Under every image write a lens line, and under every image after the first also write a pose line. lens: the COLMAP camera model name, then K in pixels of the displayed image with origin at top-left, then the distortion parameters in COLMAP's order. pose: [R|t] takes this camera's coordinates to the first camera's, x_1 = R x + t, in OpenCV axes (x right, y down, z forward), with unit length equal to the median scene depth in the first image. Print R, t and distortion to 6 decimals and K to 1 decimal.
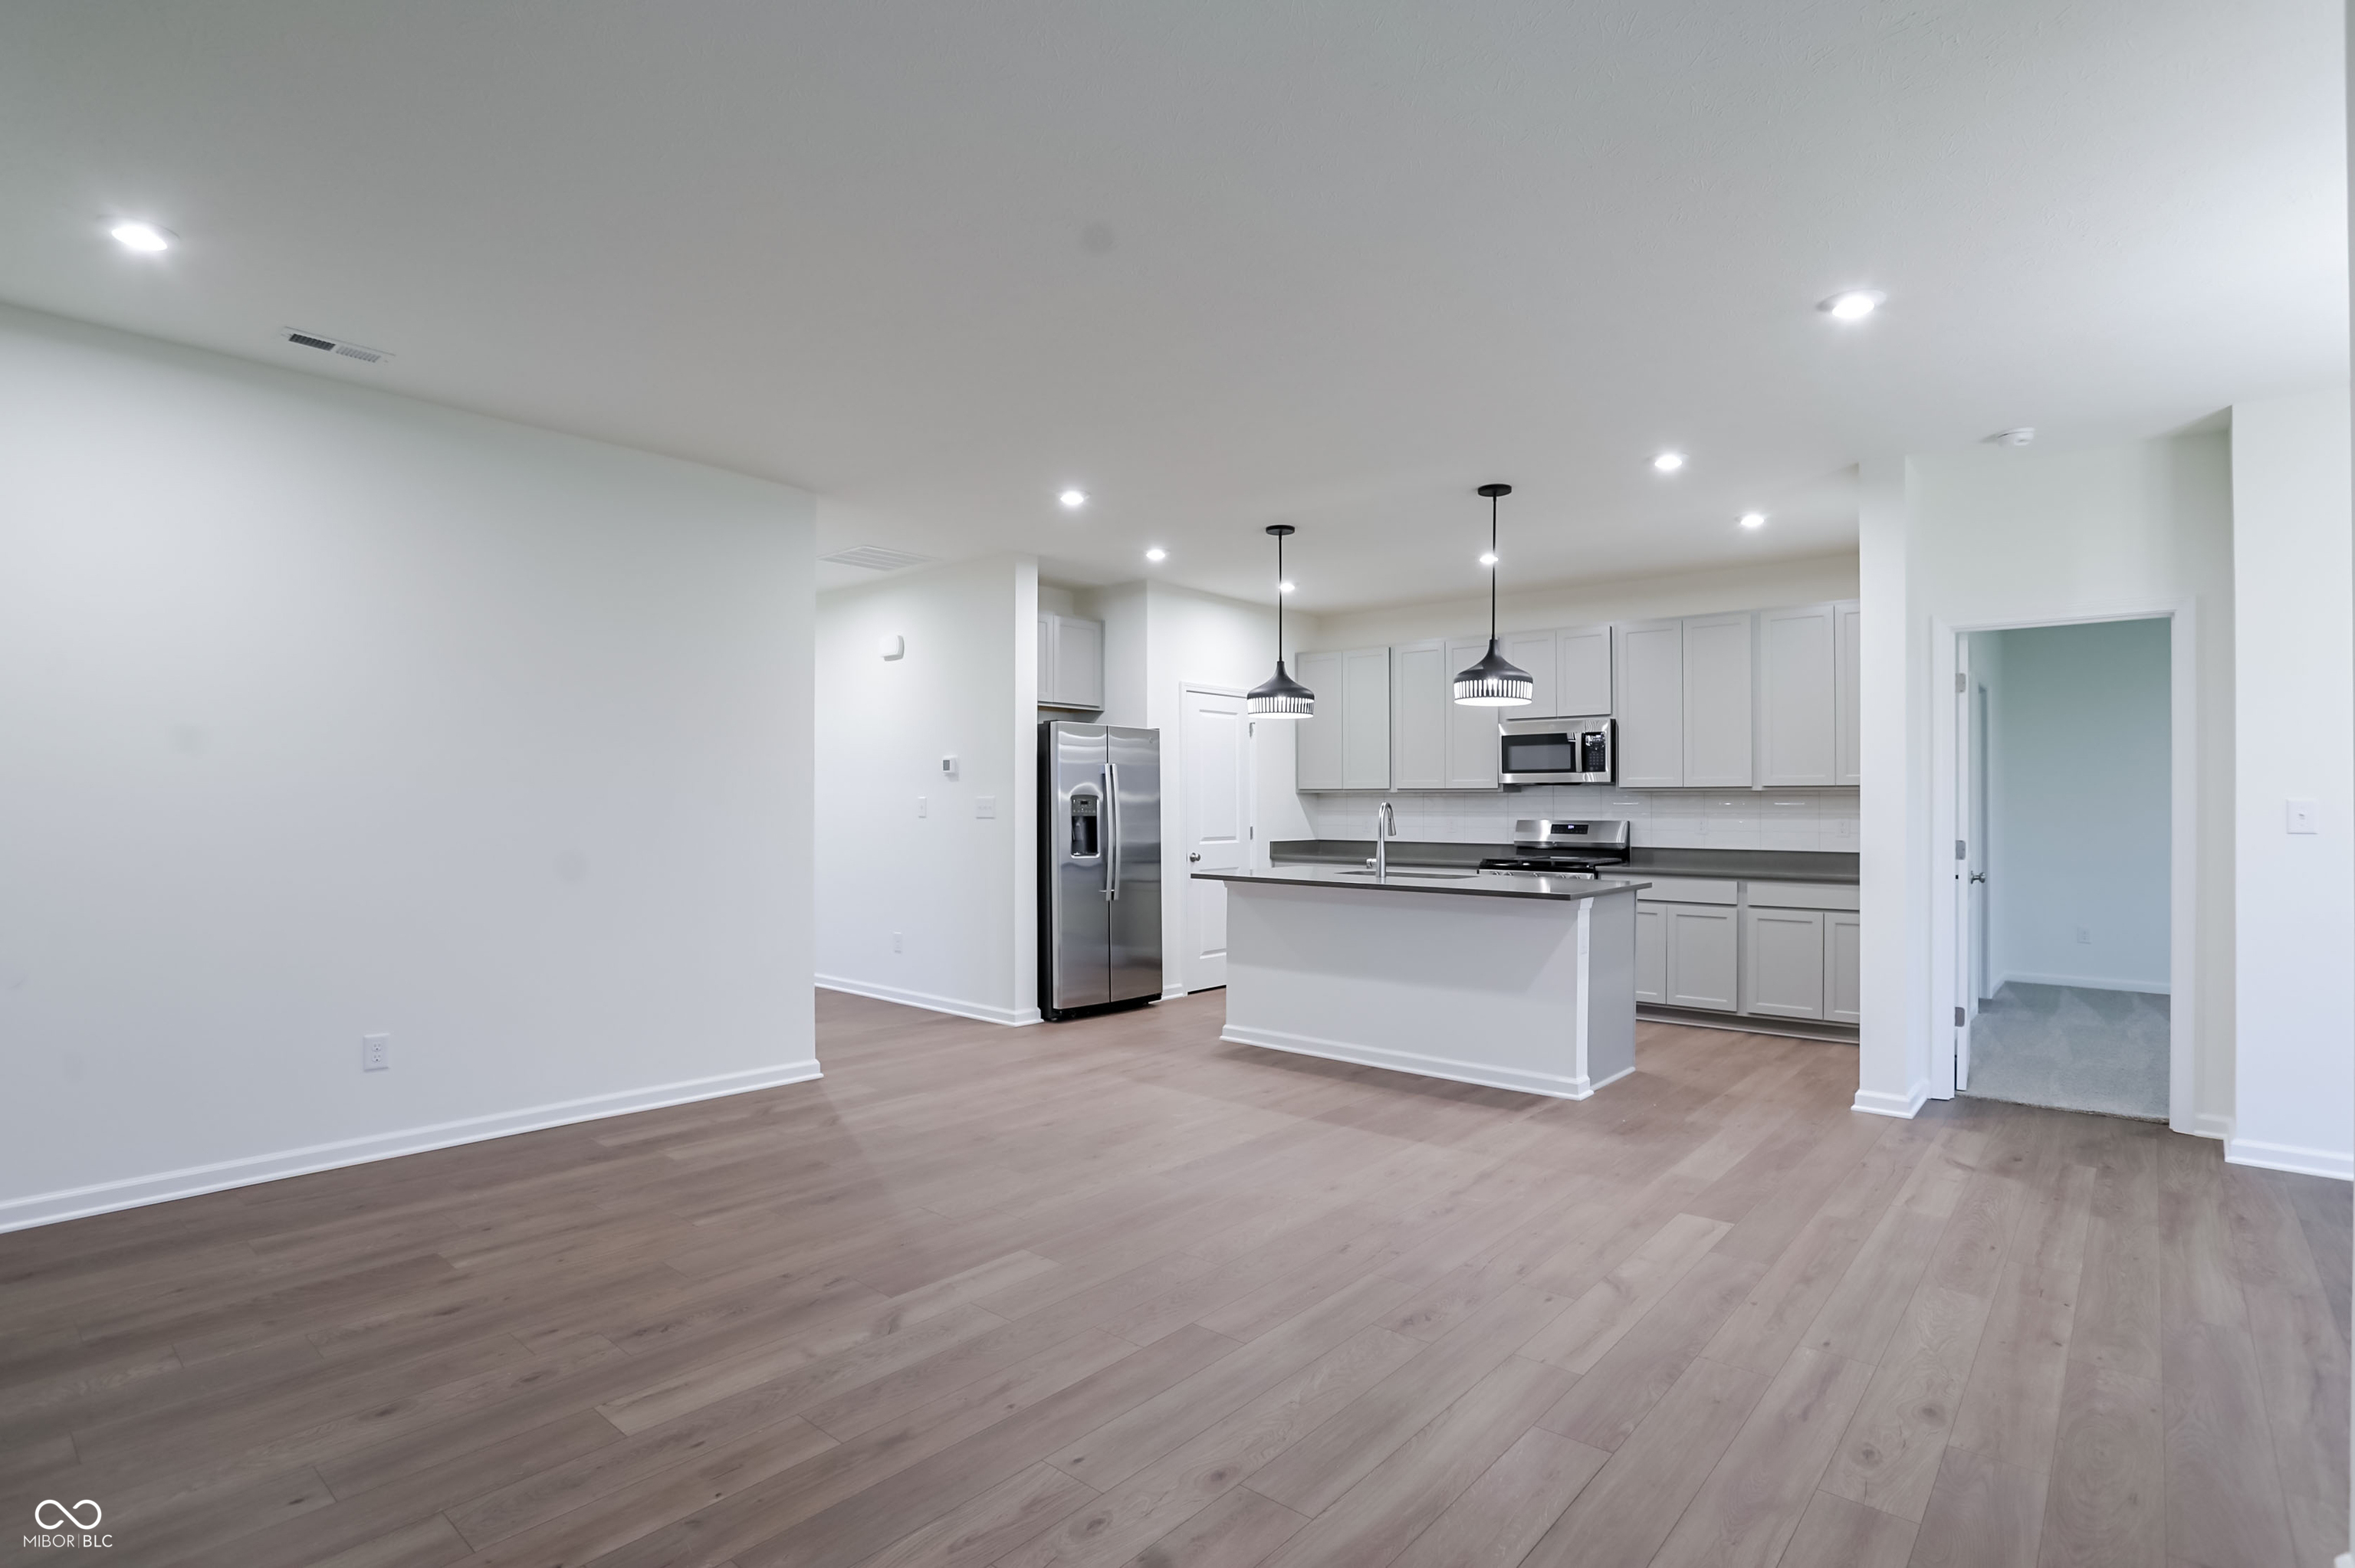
lens RADIAL K [[1163.6, 0, 1207.6], [0, 1163.6, 815.5], [0, 0, 1]] dist [-0.051360, 0.016963]
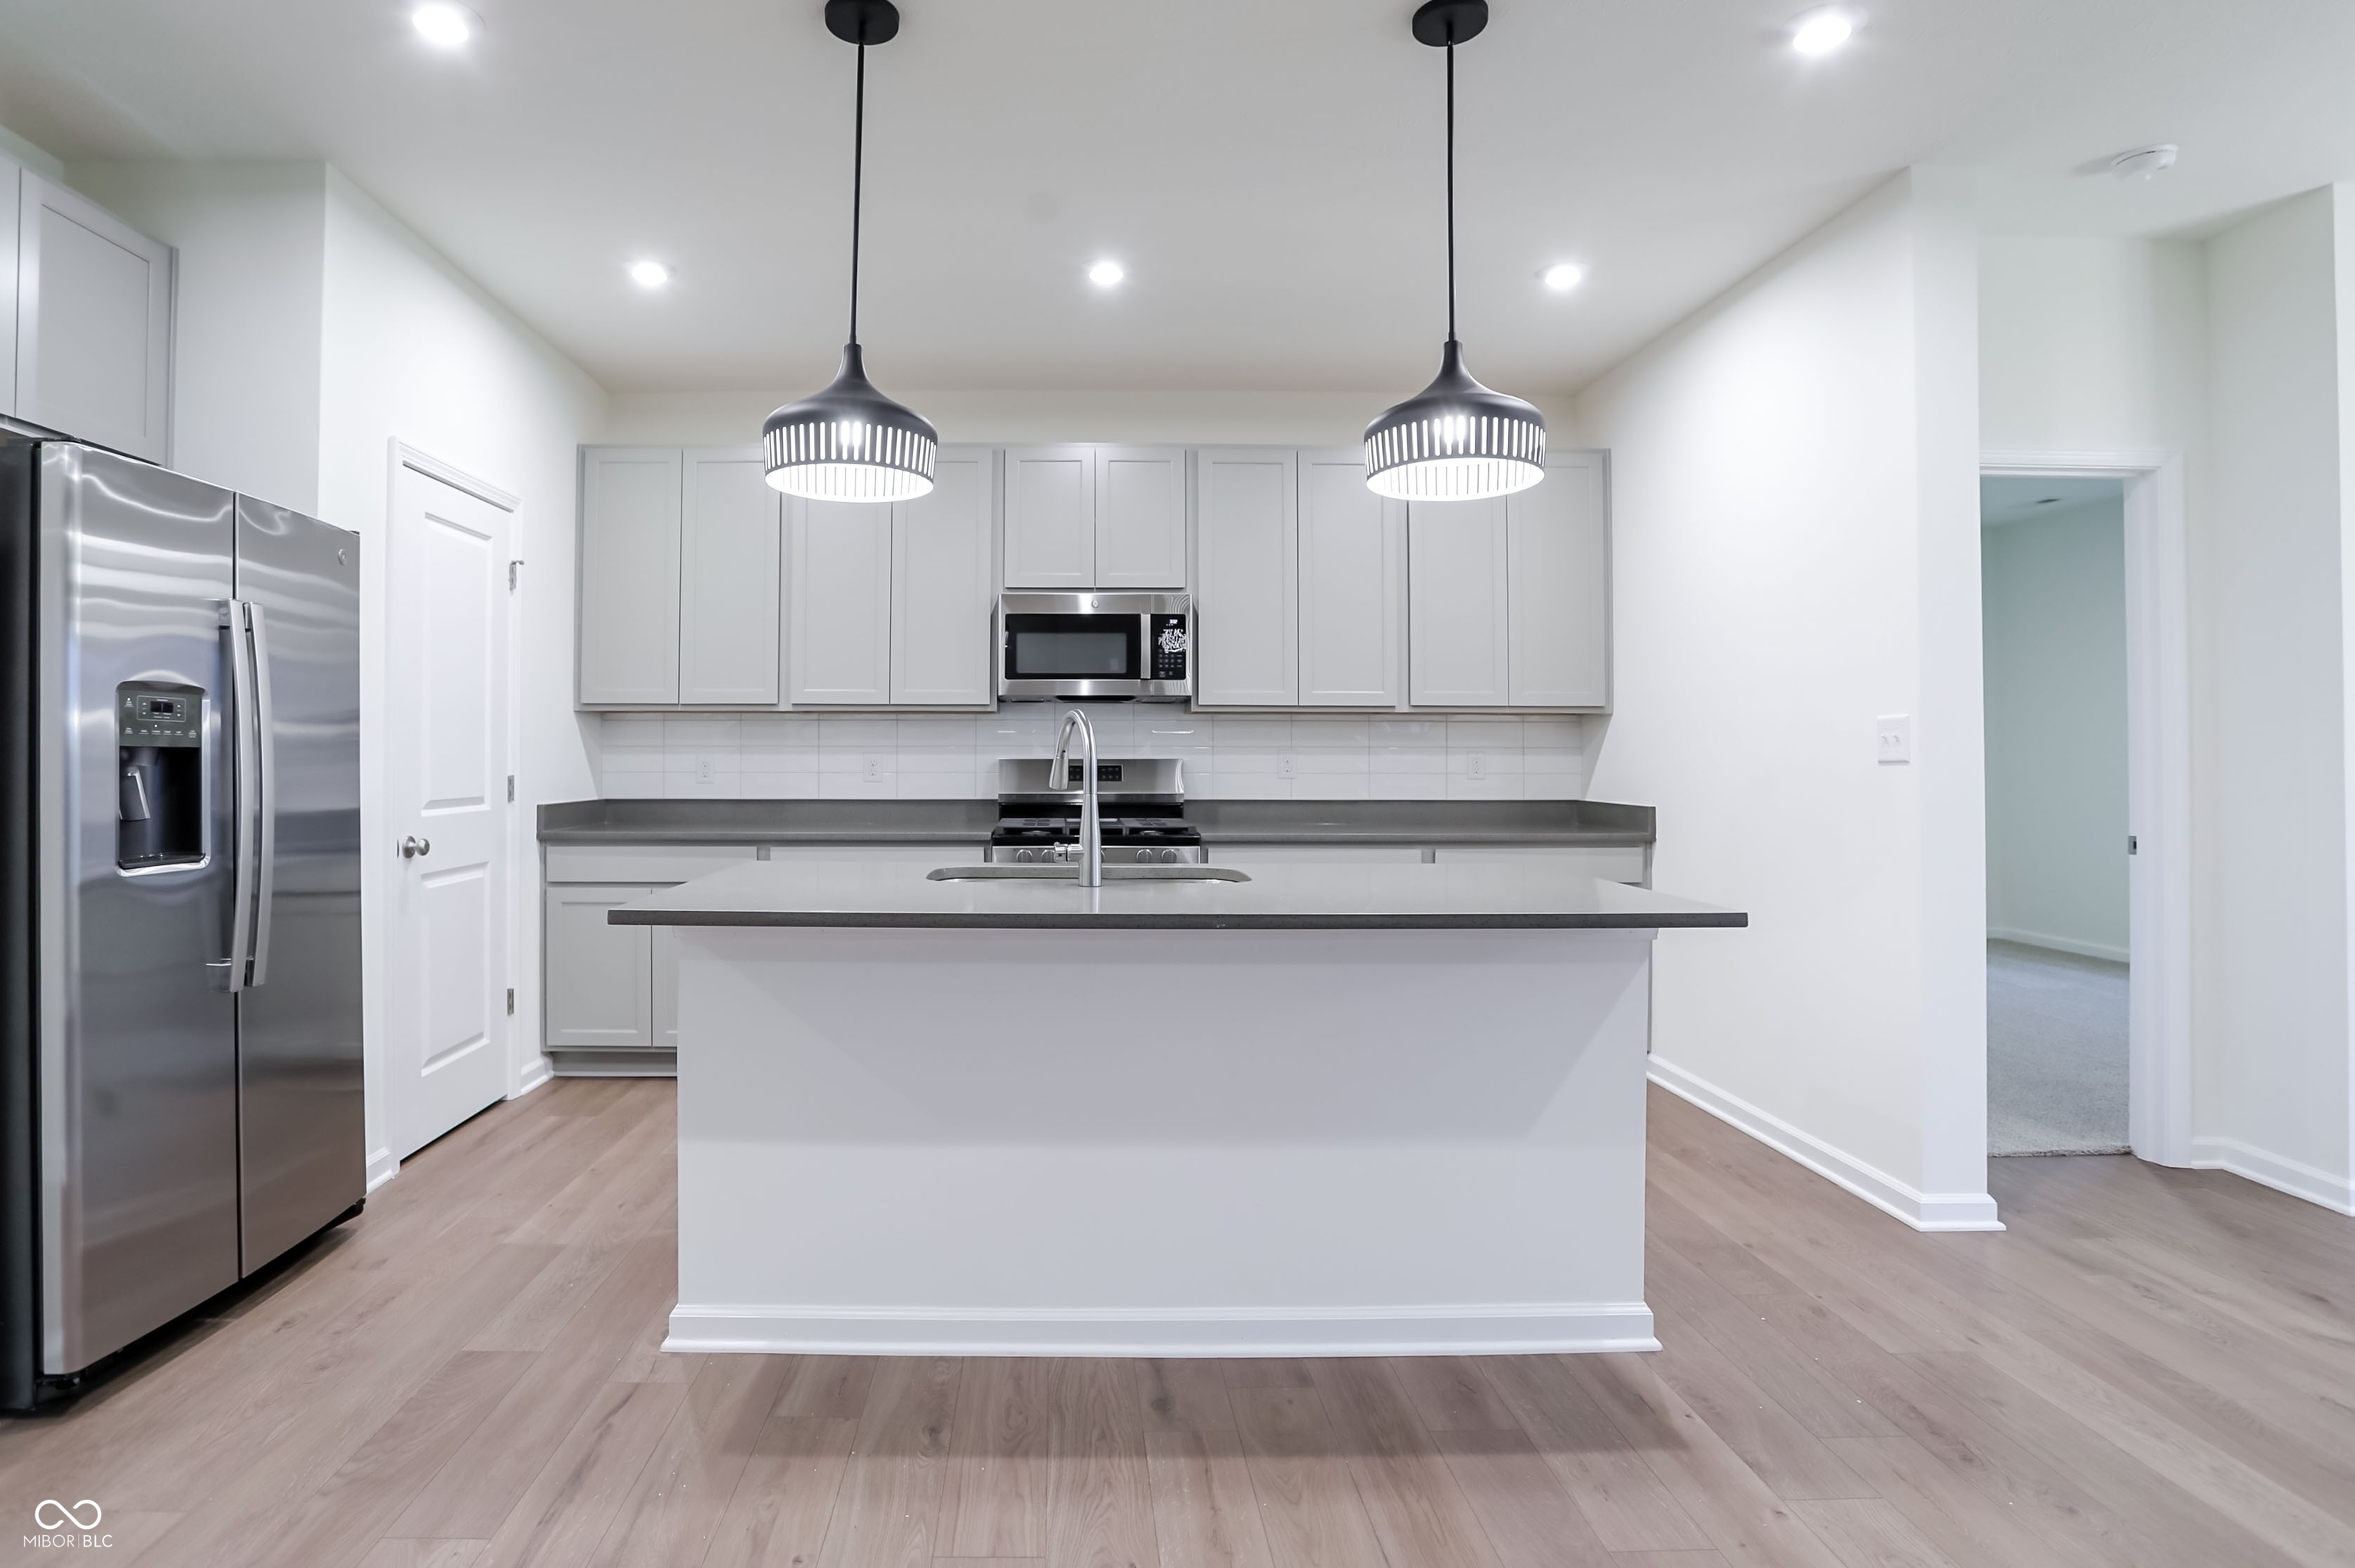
lens RADIAL K [[1163.6, 0, 1077.2], [0, 1163.6, 780.6], [0, 0, 1]] dist [-0.051360, 0.016963]
pose [[0.763800, -0.014101, 0.645298, -0.135717], [0.004796, 0.999858, 0.016172, 0.007548], [-0.645435, -0.009257, 0.763759, 0.710006]]
